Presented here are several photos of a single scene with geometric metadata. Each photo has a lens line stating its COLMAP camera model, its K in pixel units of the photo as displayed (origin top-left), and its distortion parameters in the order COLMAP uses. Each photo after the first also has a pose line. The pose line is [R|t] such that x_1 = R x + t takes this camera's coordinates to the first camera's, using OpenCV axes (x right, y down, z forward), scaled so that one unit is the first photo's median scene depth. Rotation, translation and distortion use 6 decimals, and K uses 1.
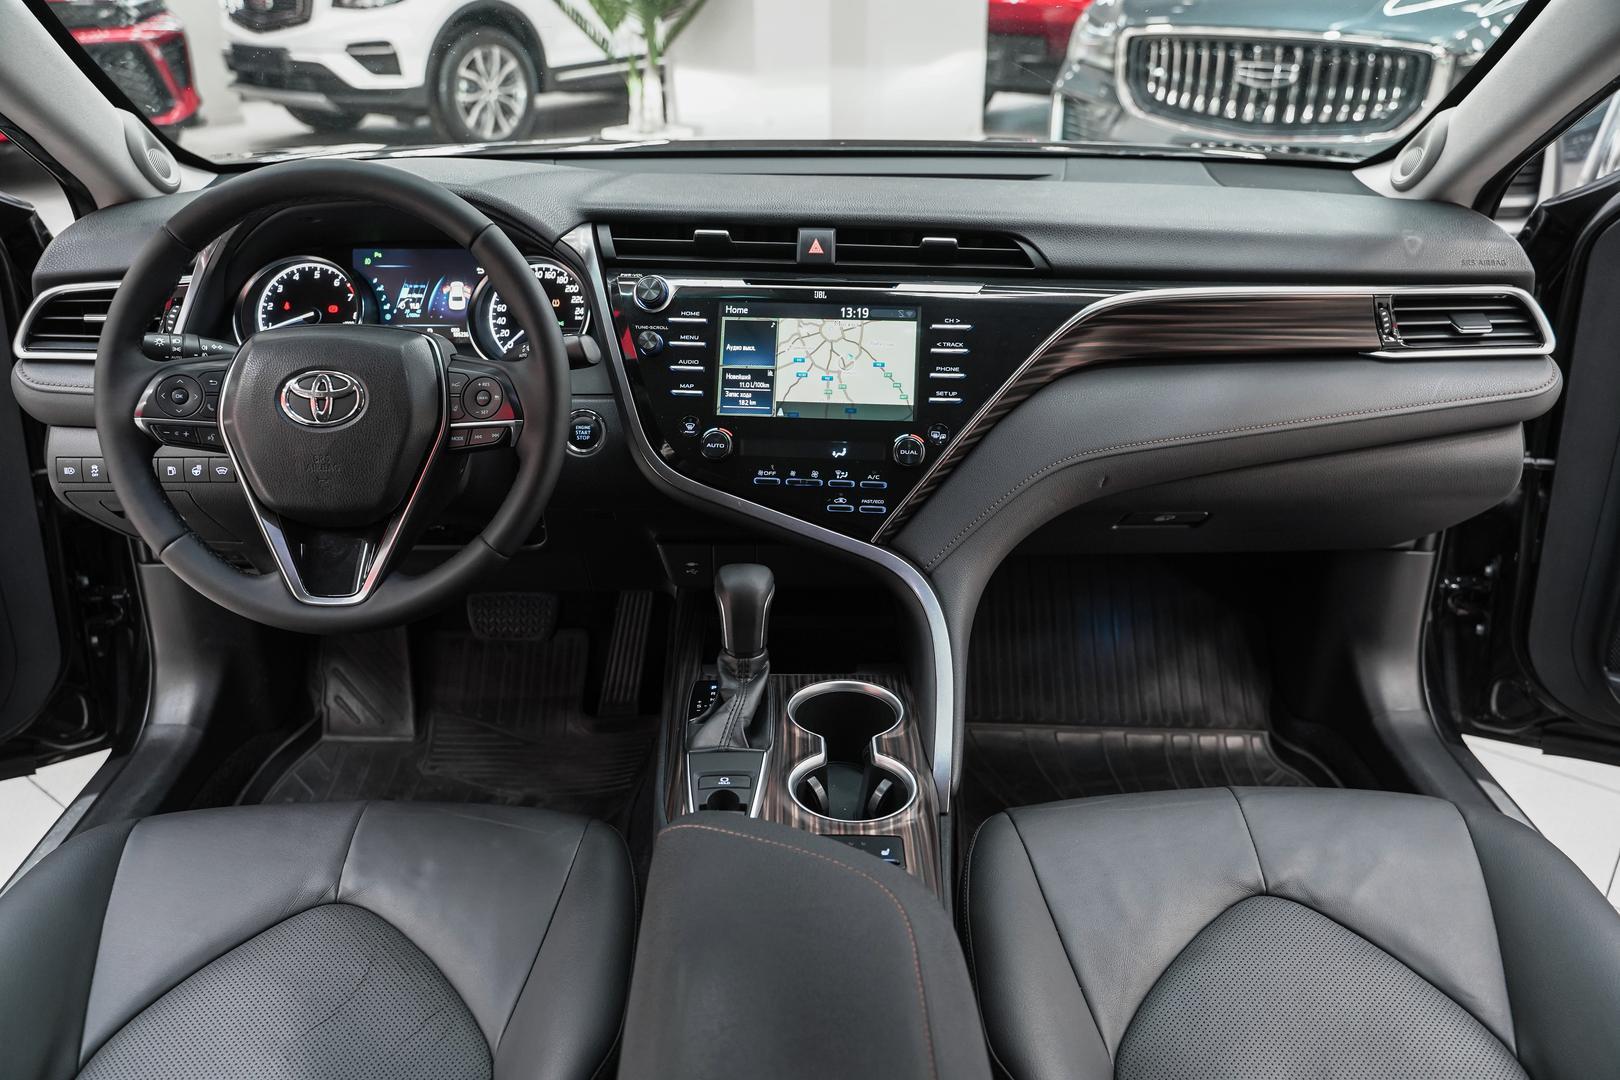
lens RADIAL K [[1280.6, 0, 792.6], [0, 1280.6, 541.6], [0, 0, 1]] dist [-0.008513, 0.004052]
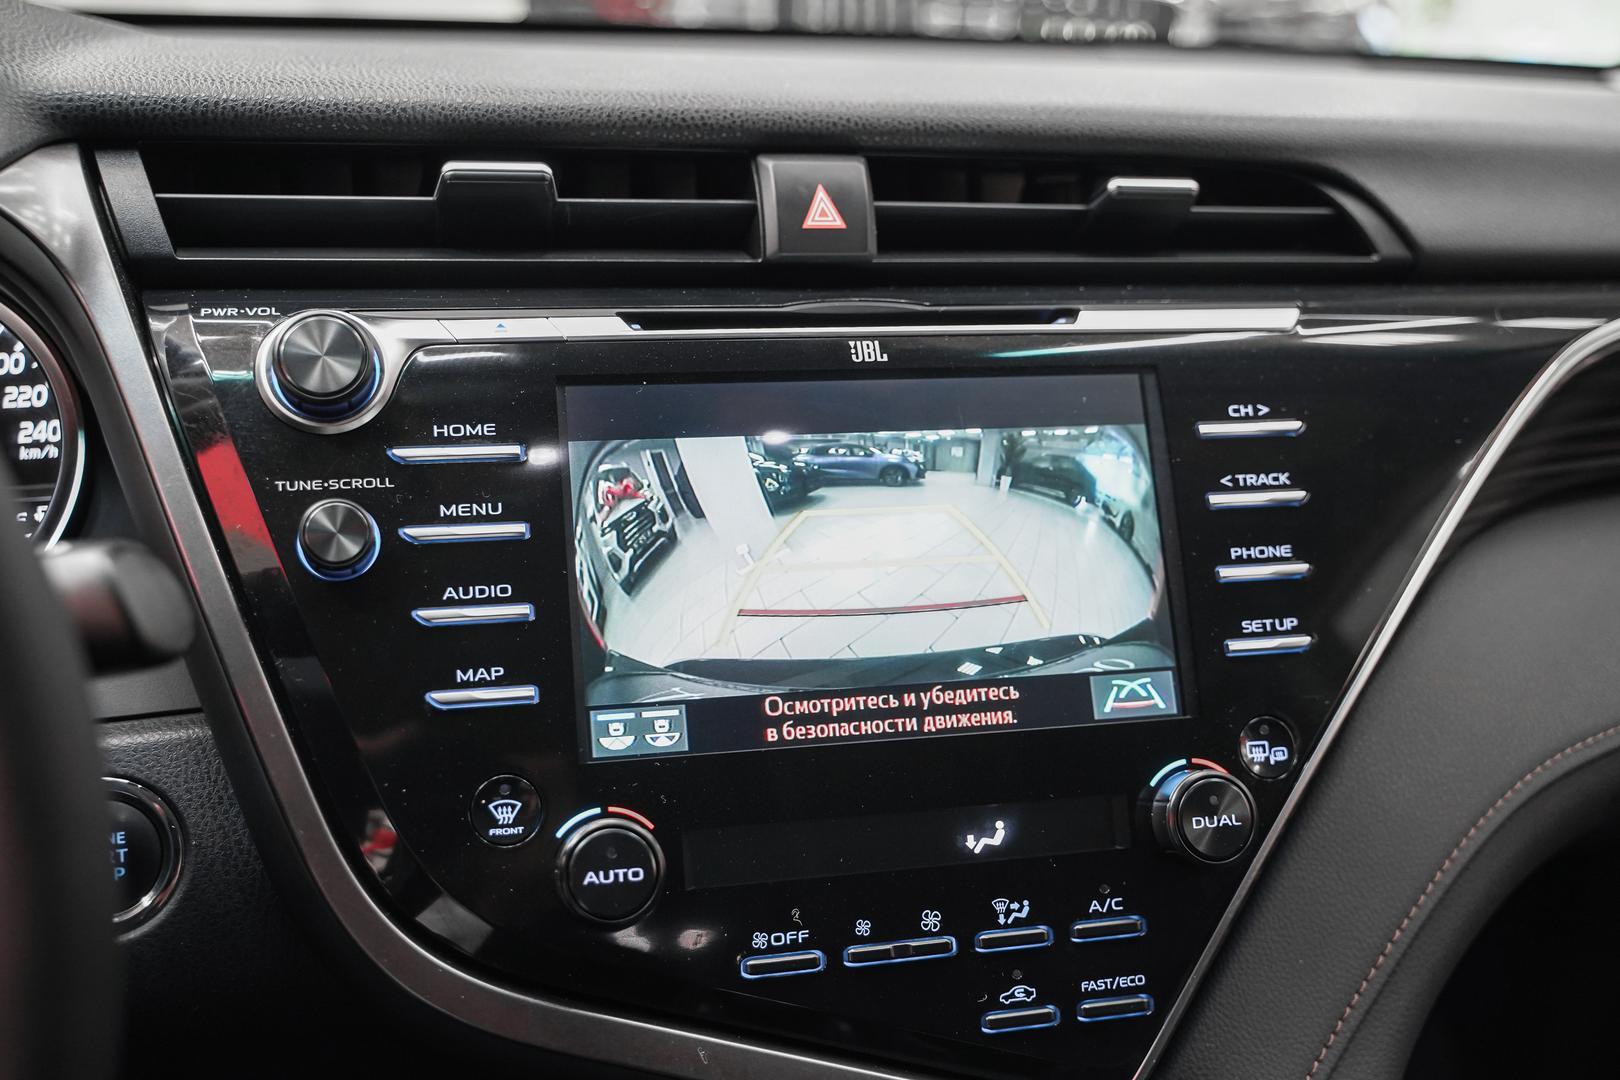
lens RADIAL K [[1662.1, 0, 802.6], [0, 1662.1, 536.1], [0, 0, 1]] dist [-0.001746, 0.020587]
pose [[0.945368, -0.075335, 0.317181, -0.130753], [0.098890, 0.993359, -0.058808, -0.122570], [-0.310644, 0.086961, 0.946540, 0.607328]]
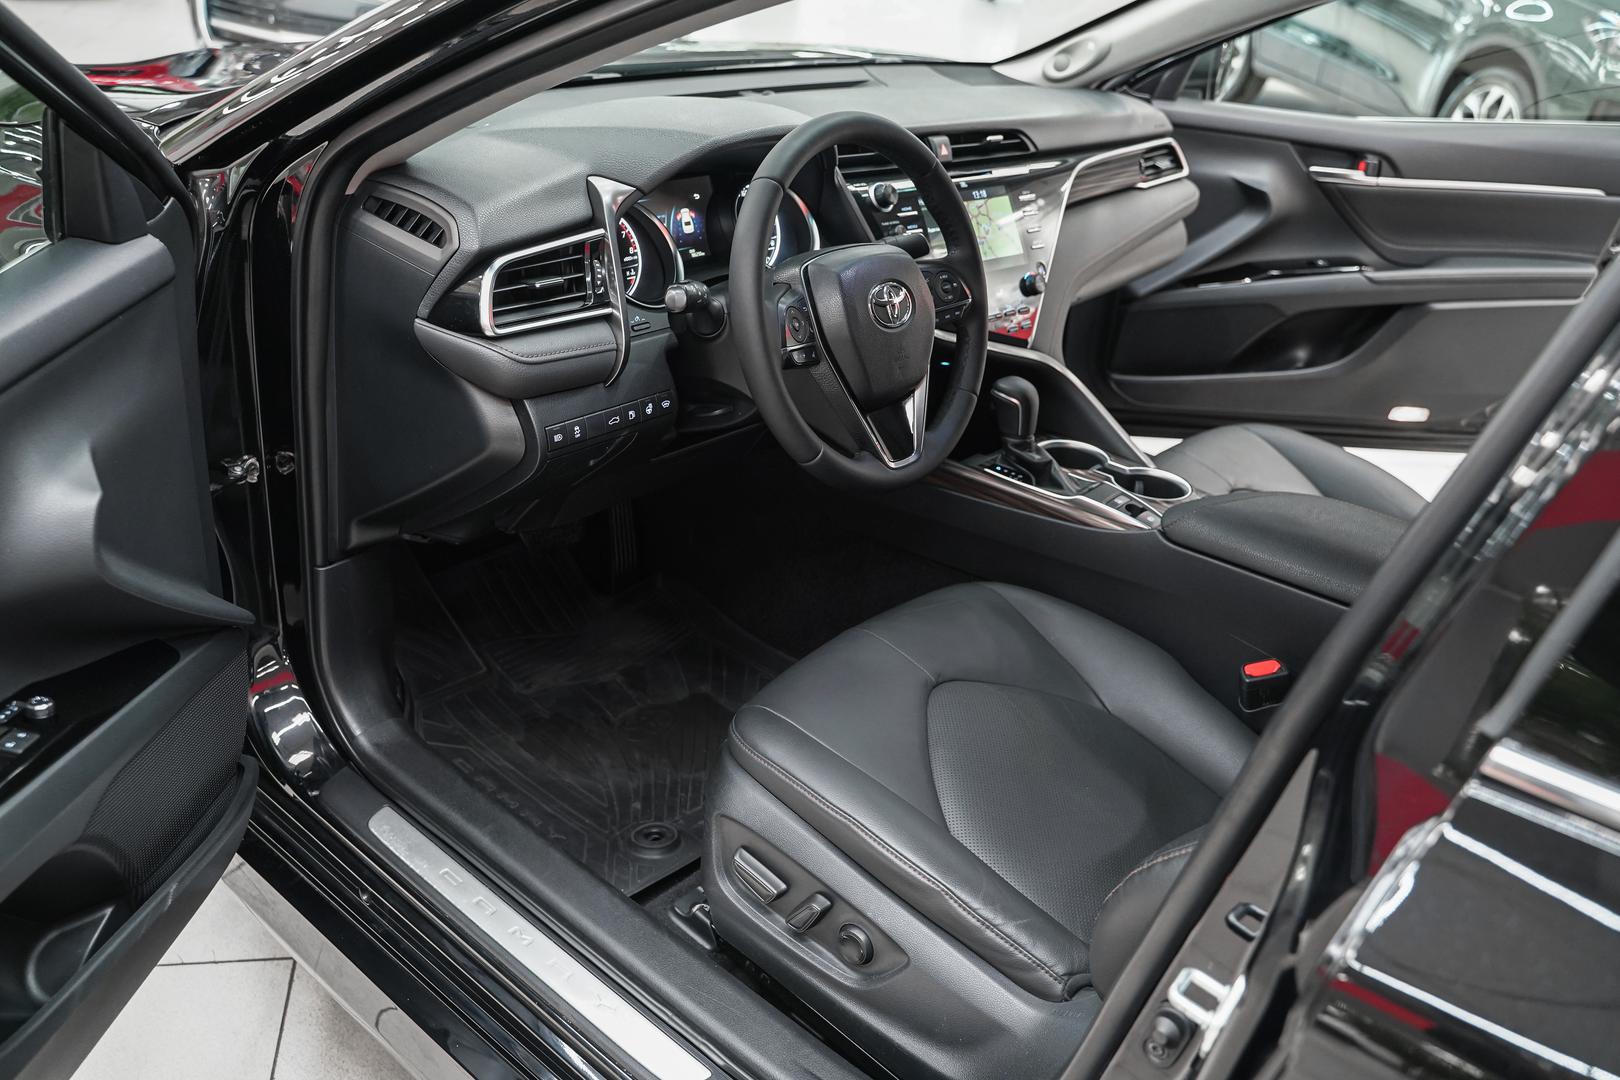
lens RADIAL K [[1280.6, 0, 792.6], [0, 1280.6, 541.6], [0, 0, 1]] dist [-0.008513, 0.004052]
pose [[0.660485, -0.296771, 0.689700, -1.181361], [0.222356, 0.954679, 0.197852, -0.137770], [-0.717159, 0.022681, 0.696540, 0.165651]]
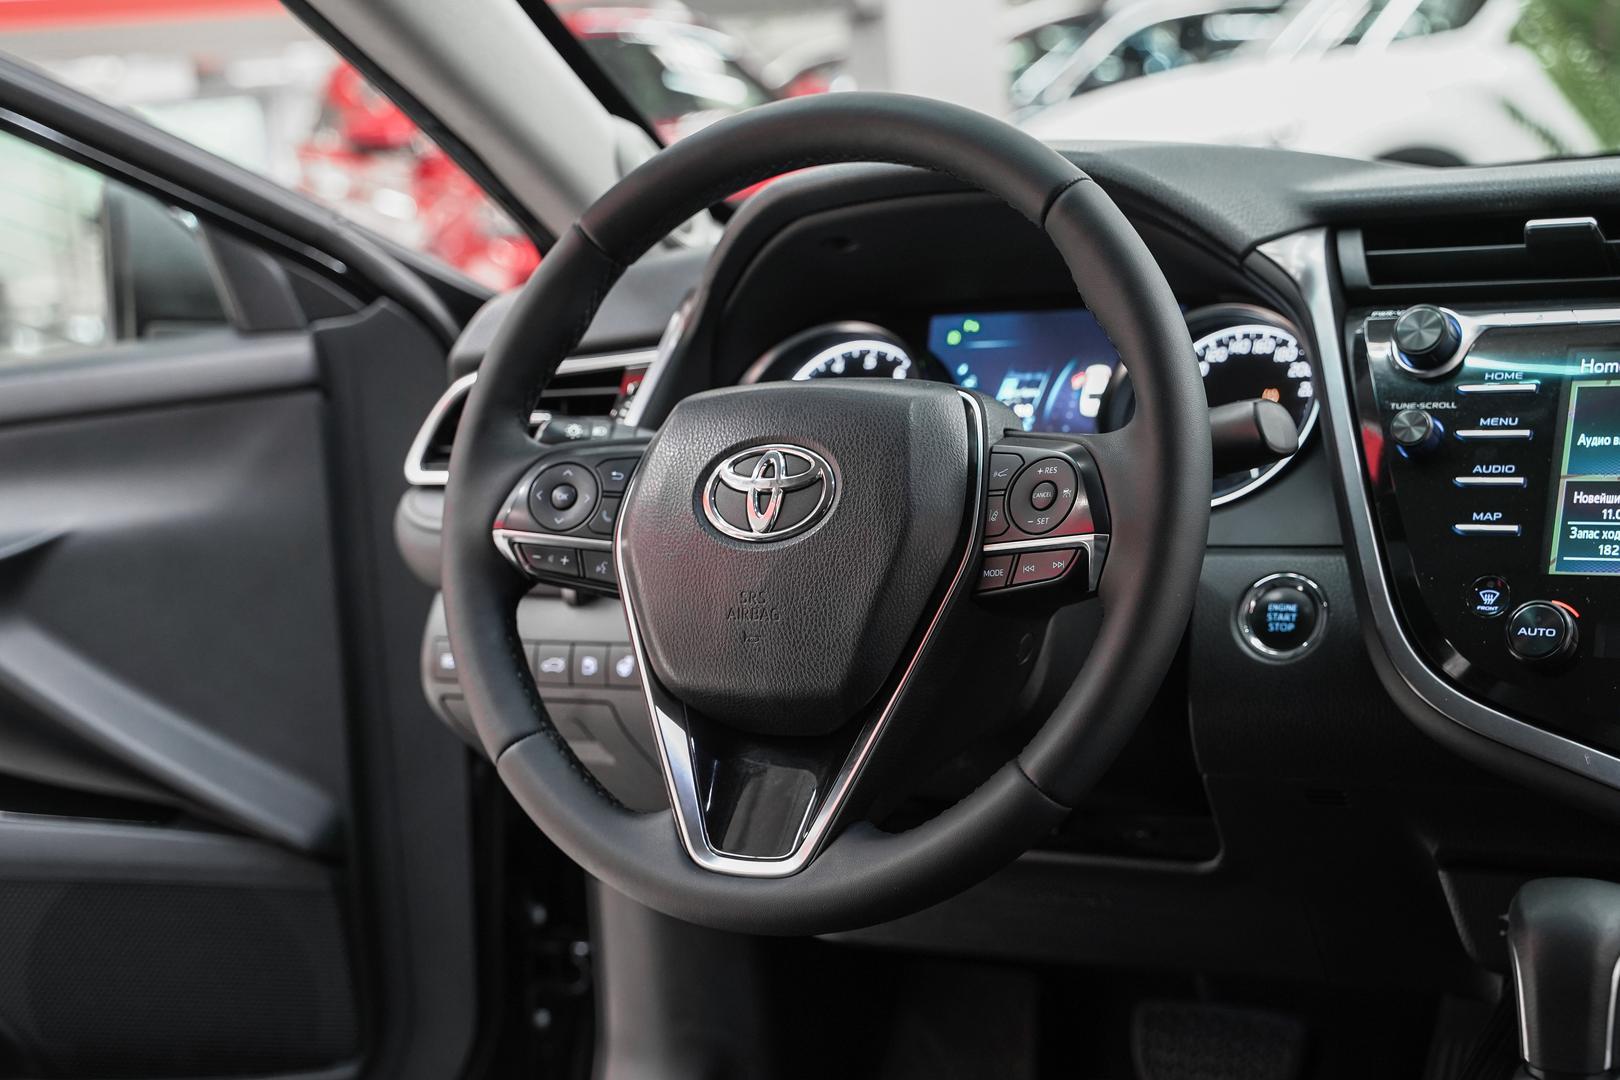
lens RADIAL K [[2203.2, 0, 810.0], [0, 2203.2, 540.0], [0, 0, 1]] dist [-0.006134, -0.019746]
pose [[0.877116, -0.000077, -0.480278, 0.092324], [-0.116574, 0.970062, -0.213052, 0.094111], [0.465916, 0.242859, 0.850848, 0.172502]]
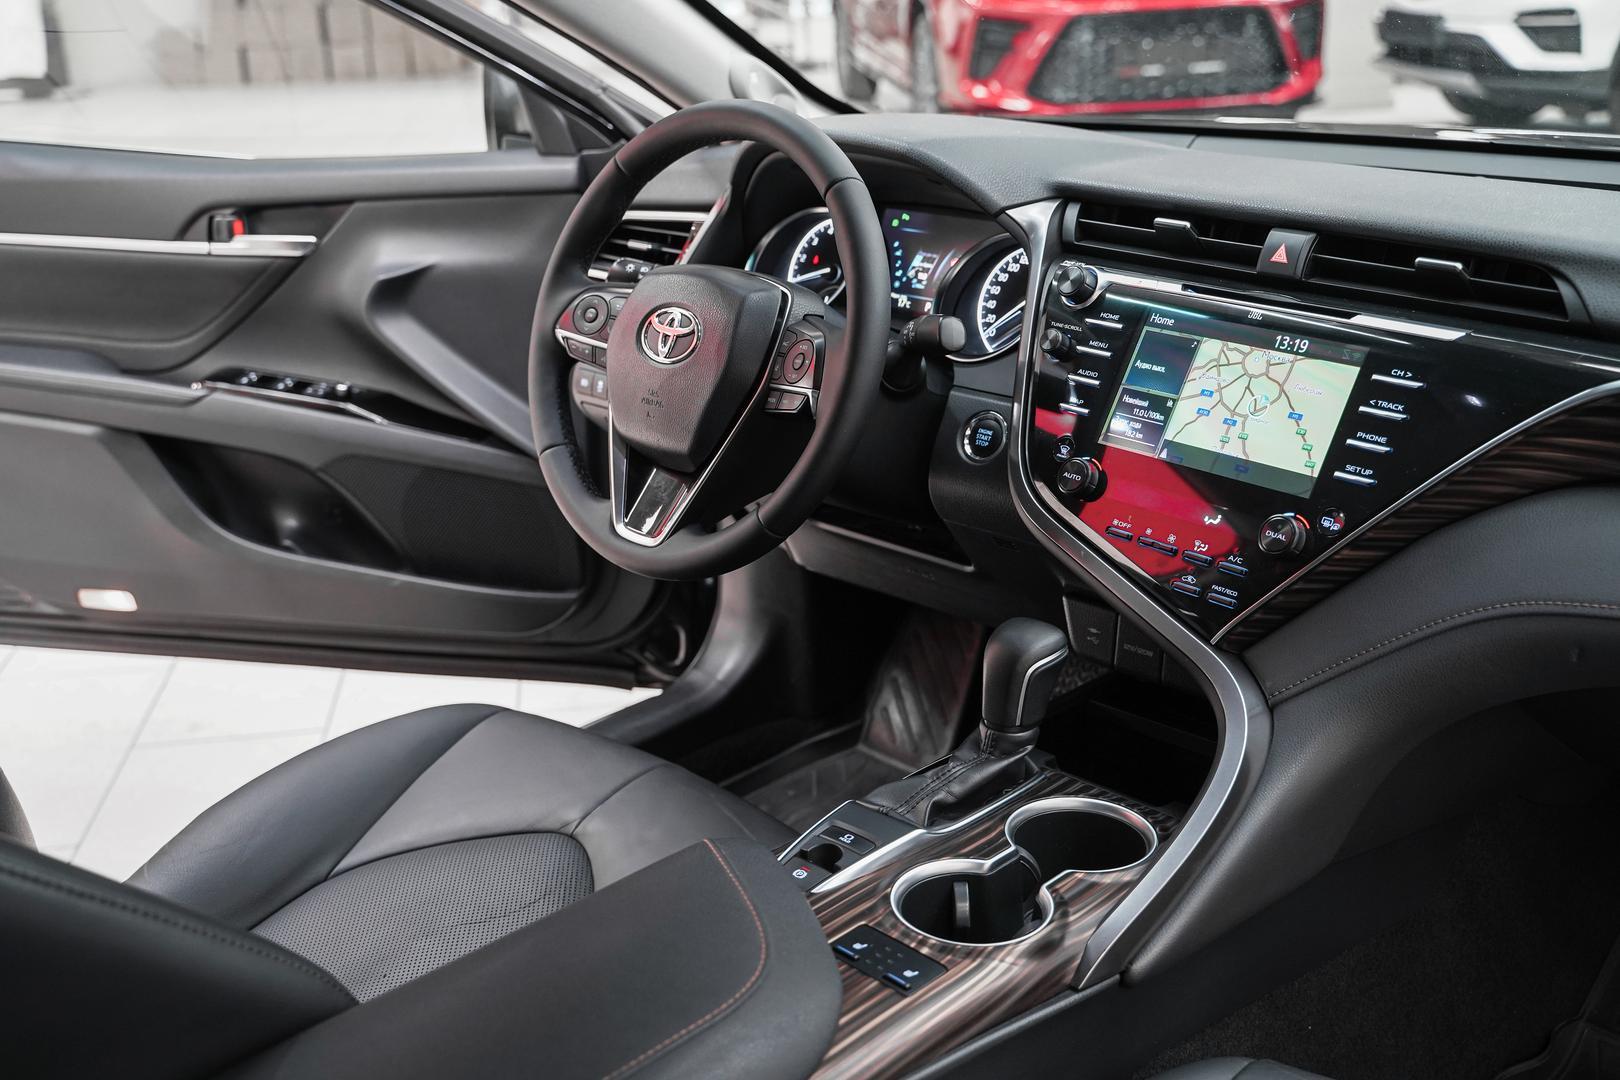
lens RADIAL K [[1662.1, 0, 802.6], [0, 1662.1, 536.1], [0, 0, 1]] dist [-0.001746, 0.020587]
pose [[0.713796, 0.221375, -0.664446, 0.510533], [-0.266055, 0.963317, 0.035135, -0.029680], [0.647850, 0.151700, 0.746510, 0.111991]]
